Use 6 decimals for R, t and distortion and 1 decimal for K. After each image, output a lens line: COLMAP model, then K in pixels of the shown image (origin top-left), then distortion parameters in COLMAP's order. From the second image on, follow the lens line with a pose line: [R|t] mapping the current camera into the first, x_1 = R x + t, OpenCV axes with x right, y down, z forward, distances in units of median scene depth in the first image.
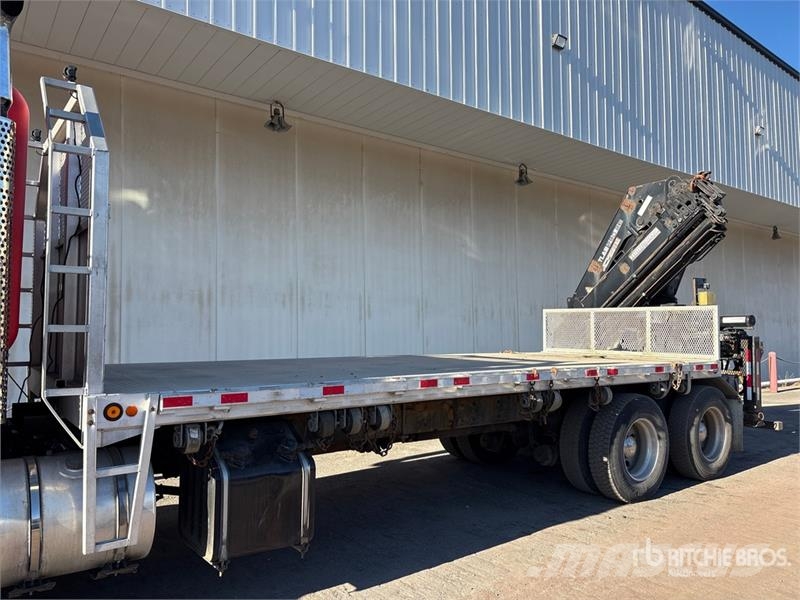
lens RADIAL K [[606.6, 0, 401.2], [0, 606.6, 304.2], [0, 0, 1]] dist [0.042479, -0.013471]
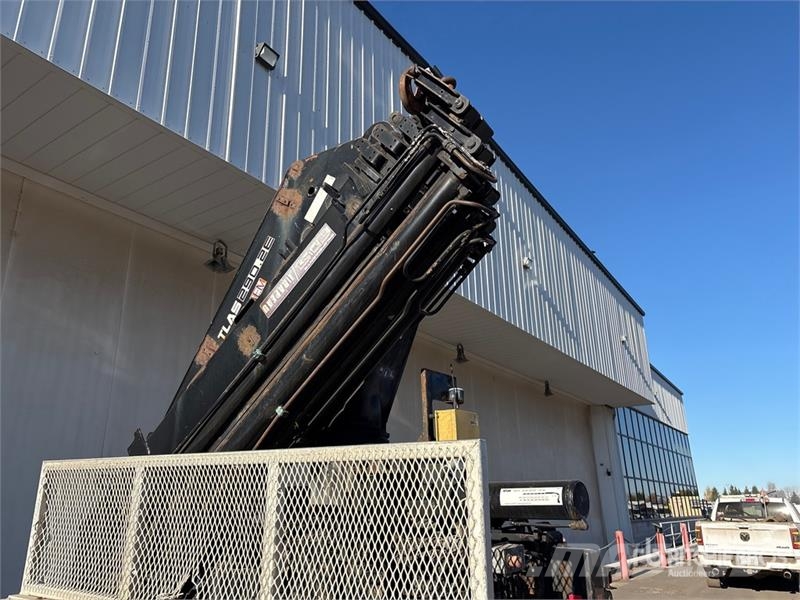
lens RADIAL K [[606.6, 0, 384.3], [0, 606.6, 297.9], [0, 0, 1]] dist [0.042479, -0.013471]
pose [[0.953382, 0.100030, 0.284705, 0.353891], [-0.018664, 0.961202, -0.275214, 0.014486], [-0.301188, 0.257070, 0.918260, 0.674772]]
